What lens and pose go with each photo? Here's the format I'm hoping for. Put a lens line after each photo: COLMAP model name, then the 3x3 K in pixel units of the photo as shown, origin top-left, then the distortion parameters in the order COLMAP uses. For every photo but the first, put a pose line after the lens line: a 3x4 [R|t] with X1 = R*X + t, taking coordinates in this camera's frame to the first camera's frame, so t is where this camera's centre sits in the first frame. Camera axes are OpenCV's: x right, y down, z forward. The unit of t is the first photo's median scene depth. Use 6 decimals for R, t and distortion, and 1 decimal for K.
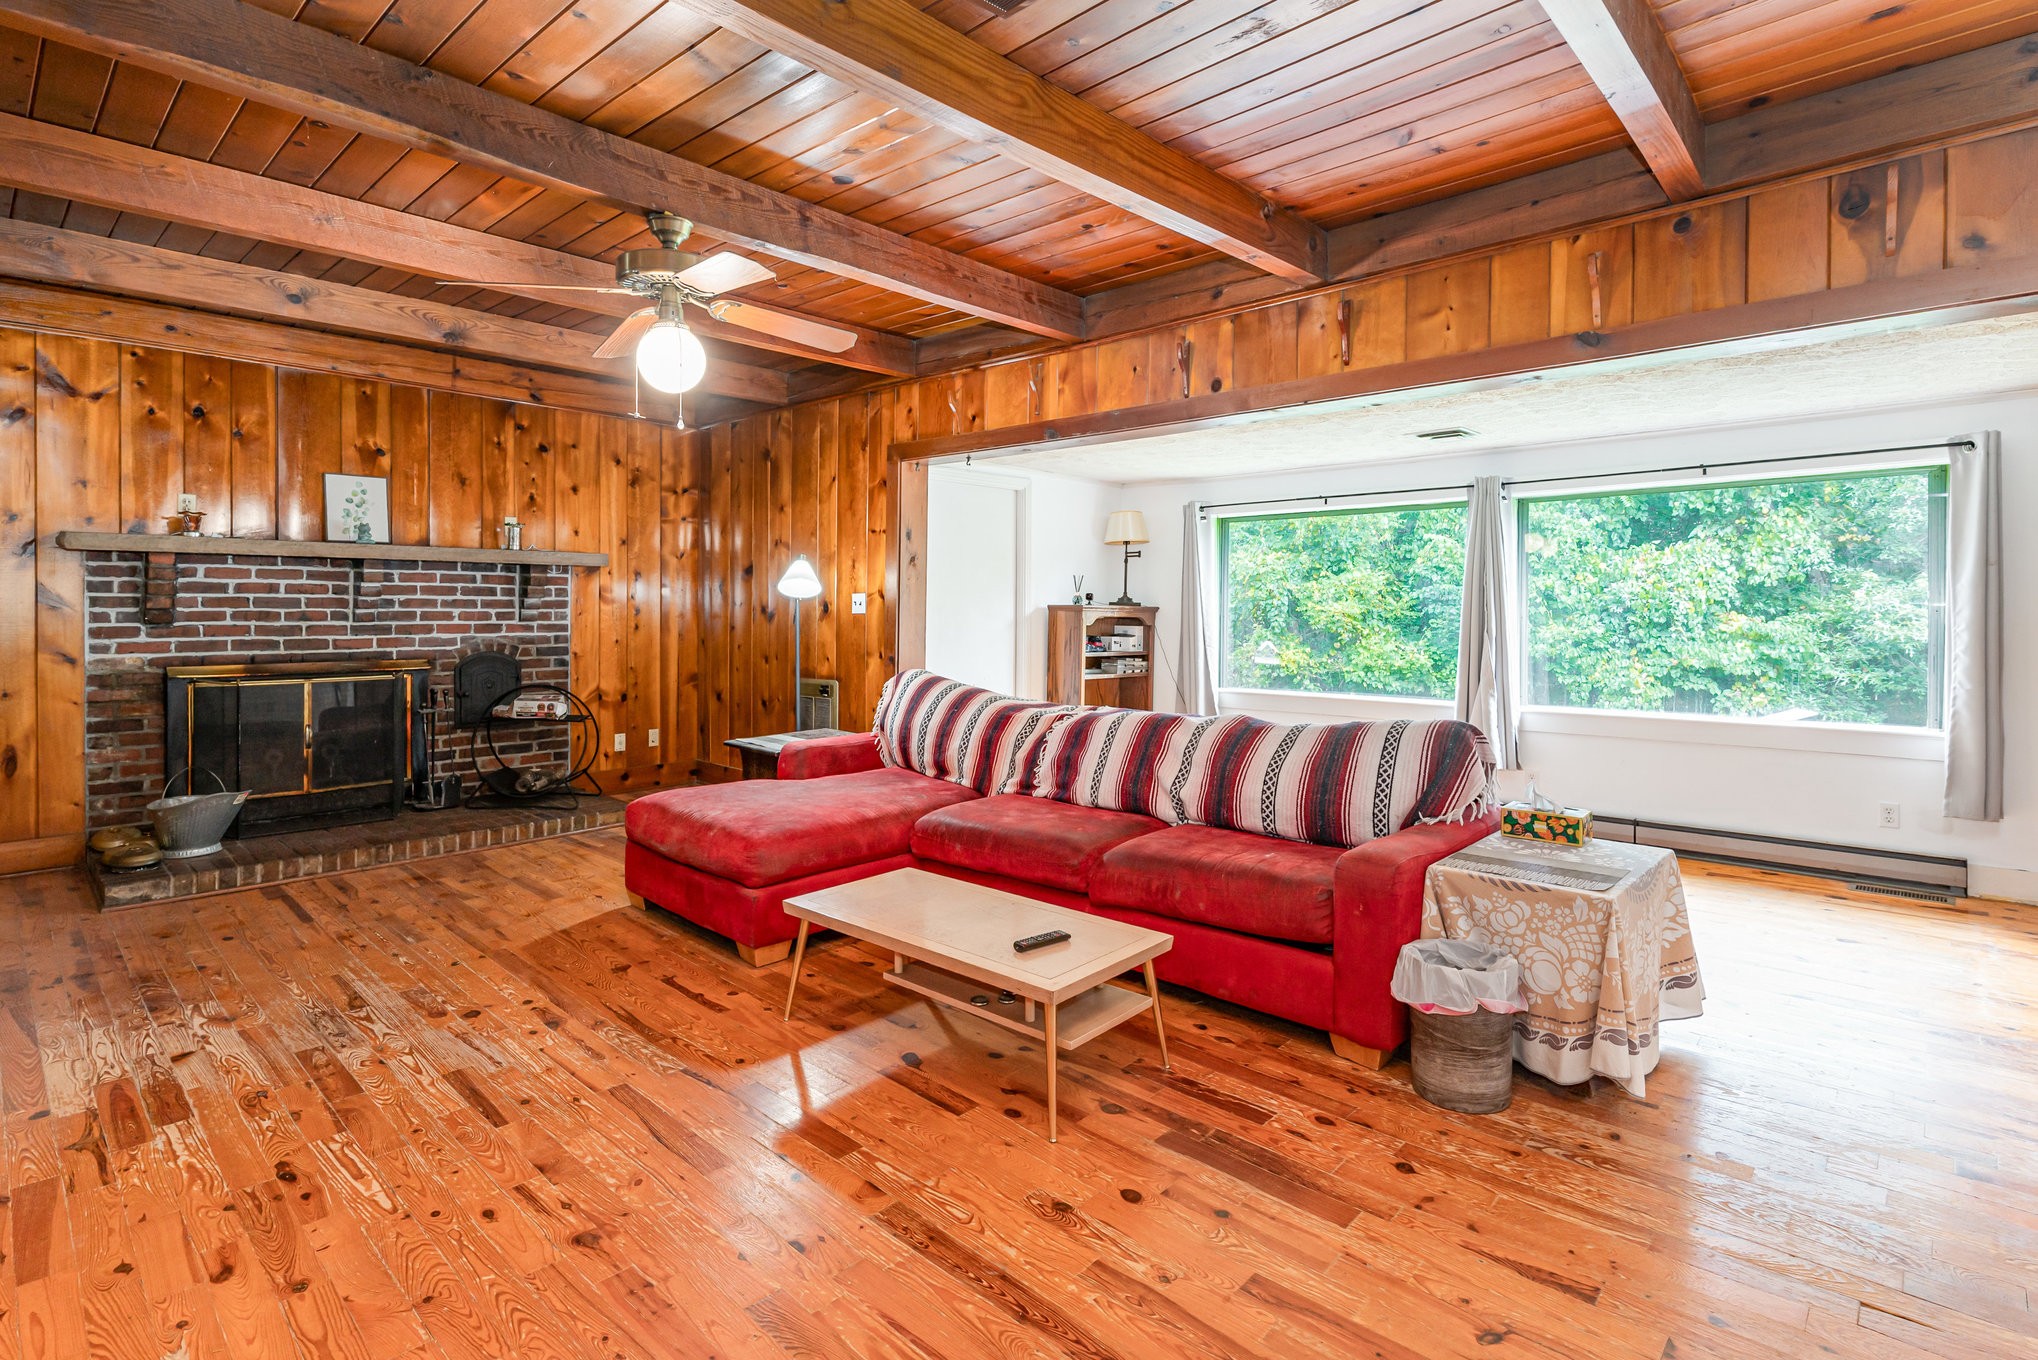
lens RADIAL K [[1002.8, 0, 1005.4], [0, 1002.8, 621.5], [0, 0, 1]] dist [0.001372, -0.000455]
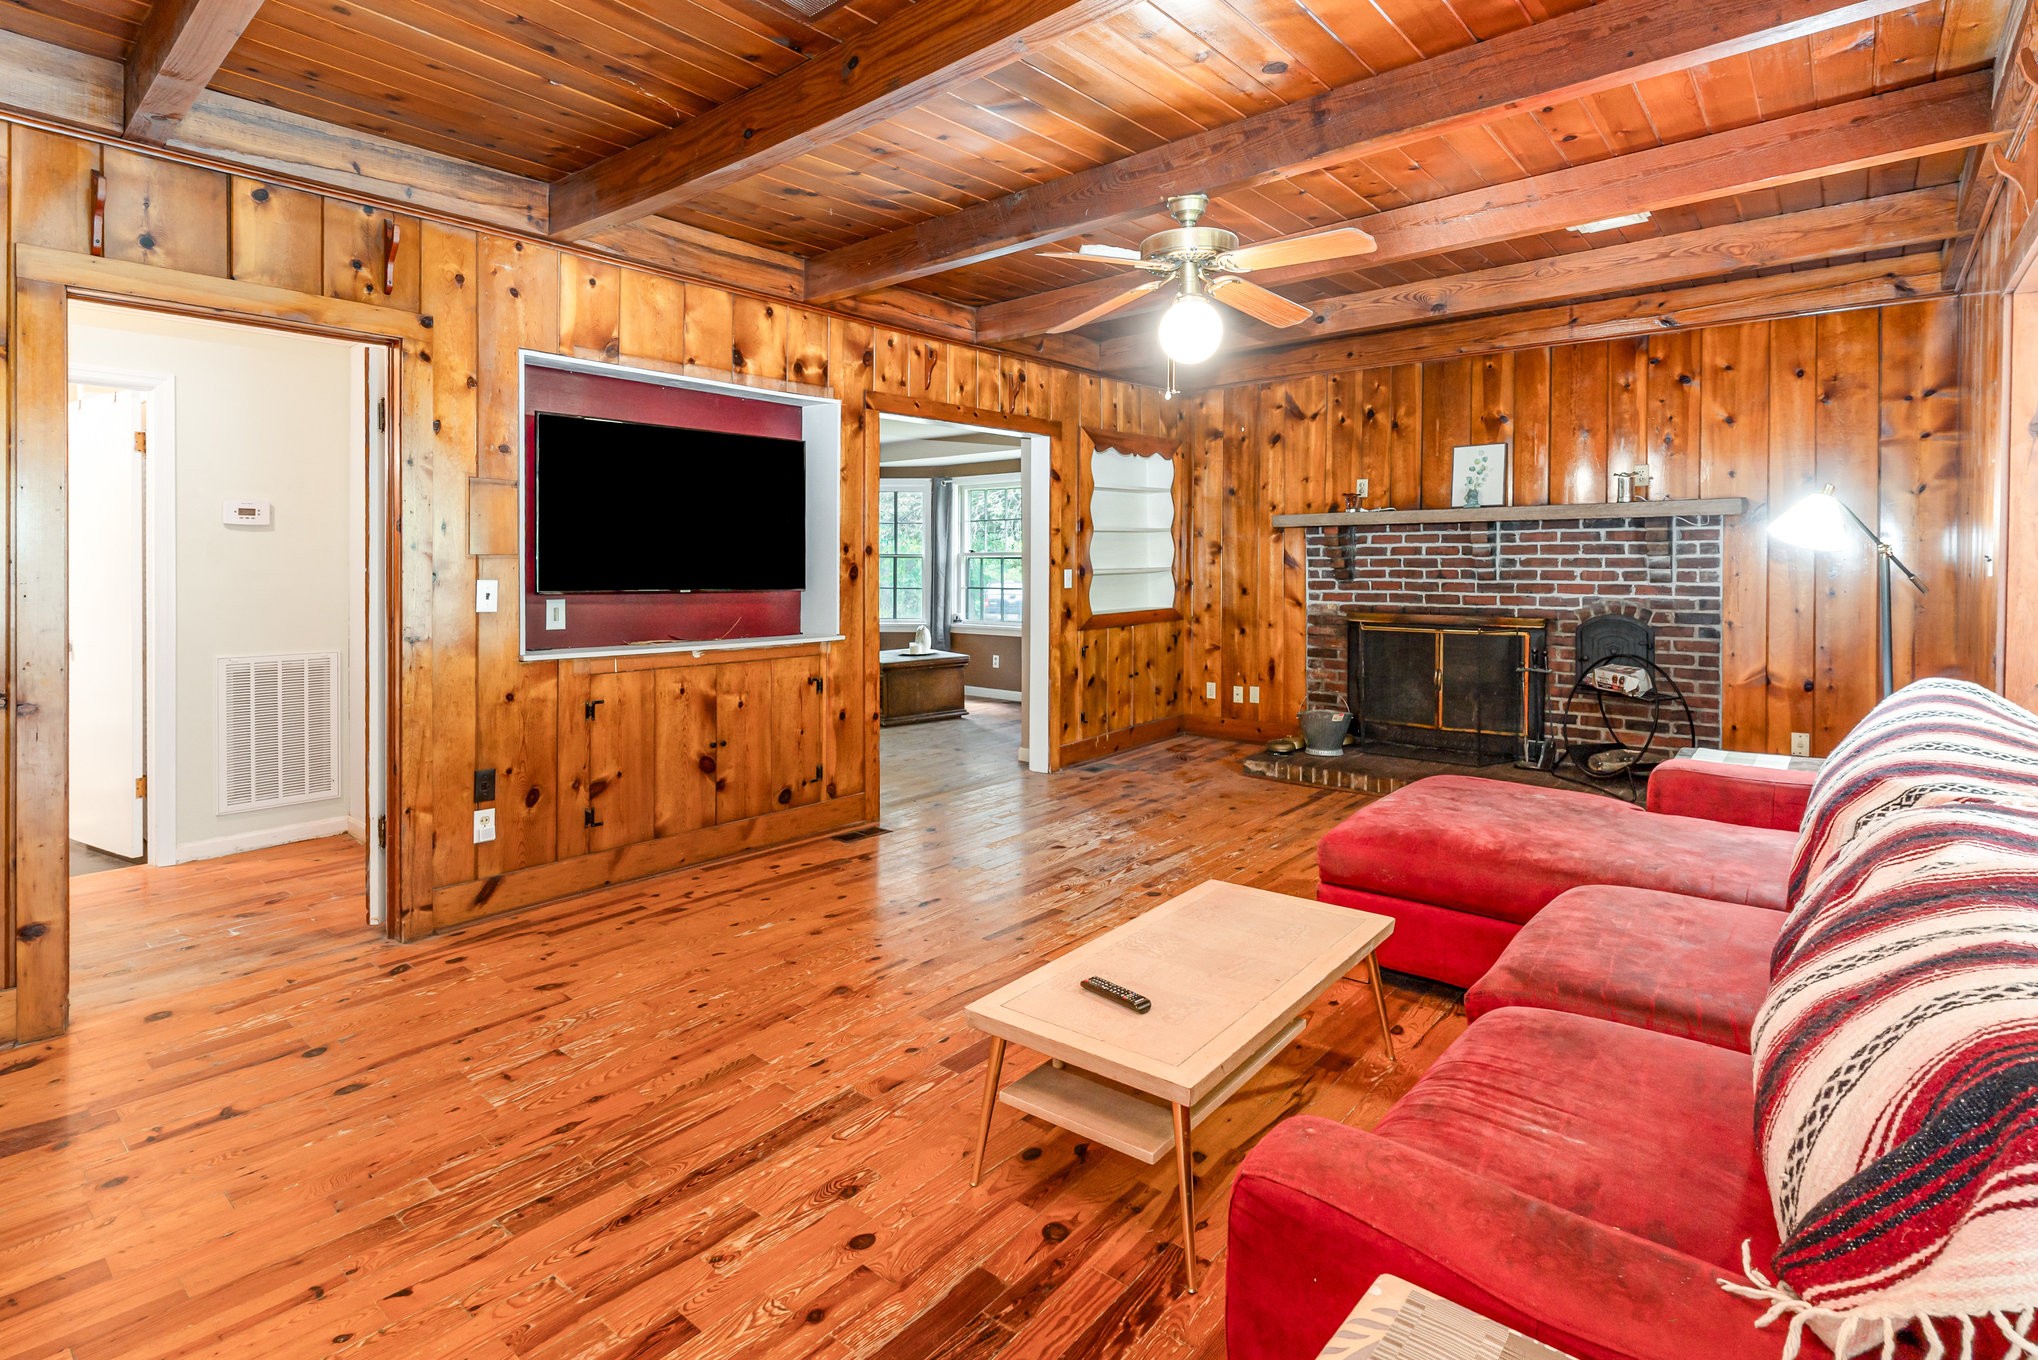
lens RADIAL K [[1002.8, 0, 1012.2], [0, 1002.8, 577.7], [0, 0, 1]] dist [0.001372, -0.000455]
pose [[0.050567, 0.009903, -0.998672, 0.447182], [-0.011861, 0.999886, 0.009314, -0.006956], [0.998650, 0.011375, 0.050679, 0.483296]]
